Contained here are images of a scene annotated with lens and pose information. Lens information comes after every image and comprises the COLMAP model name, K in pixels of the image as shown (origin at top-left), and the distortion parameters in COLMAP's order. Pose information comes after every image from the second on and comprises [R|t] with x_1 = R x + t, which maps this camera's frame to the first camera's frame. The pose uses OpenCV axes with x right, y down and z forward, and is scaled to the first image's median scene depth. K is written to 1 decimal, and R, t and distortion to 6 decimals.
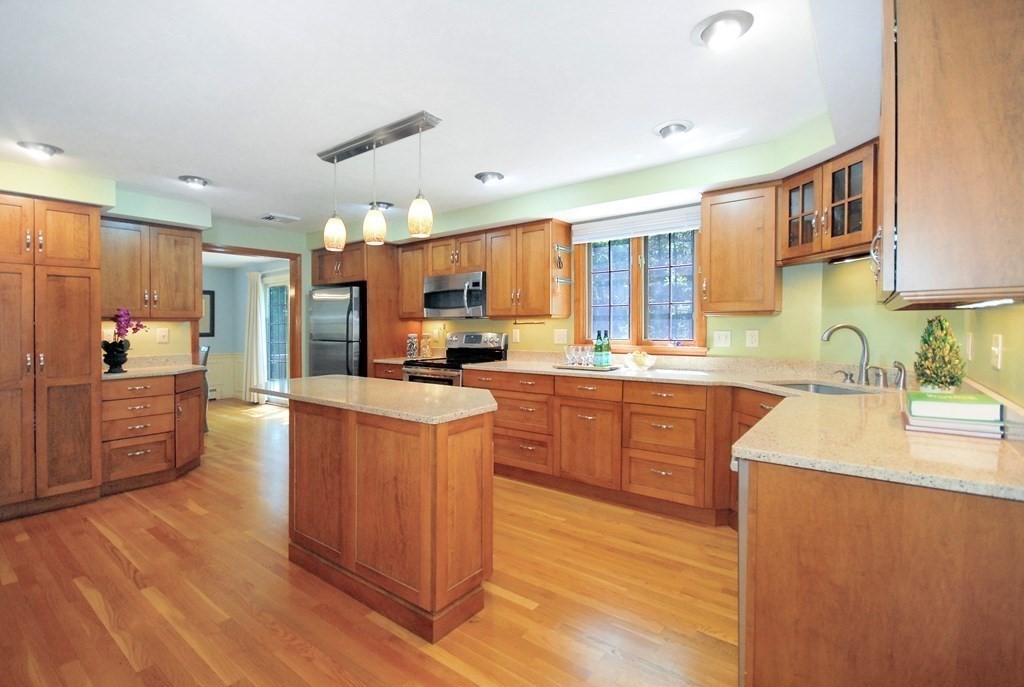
lens RADIAL K [[472.9, 0, 515.0], [0, 472.9, 341.8], [0, 0, 1]] dist [0.003714, -0.002377]
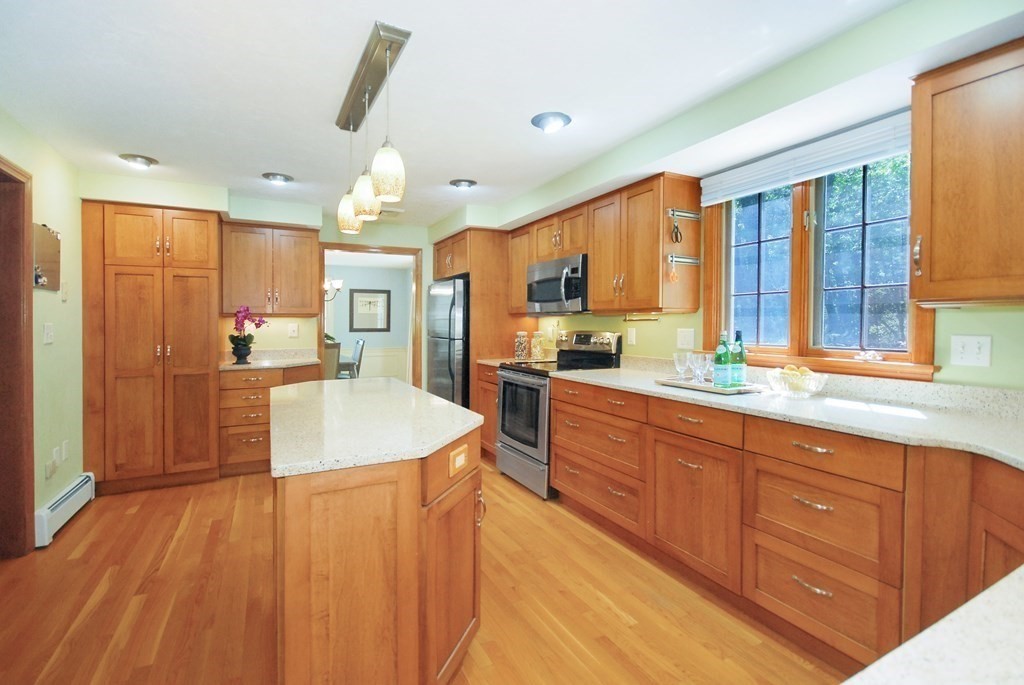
lens RADIAL K [[472.9, 0, 505.7], [0, 472.9, 332.2], [0, 0, 1]] dist [0.003714, -0.002377]
pose [[0.902830, 0.013545, -0.429785, 0.178243], [-0.019035, 0.999783, -0.008479, -0.010628], [0.429576, 0.015836, 0.902892, 0.270569]]
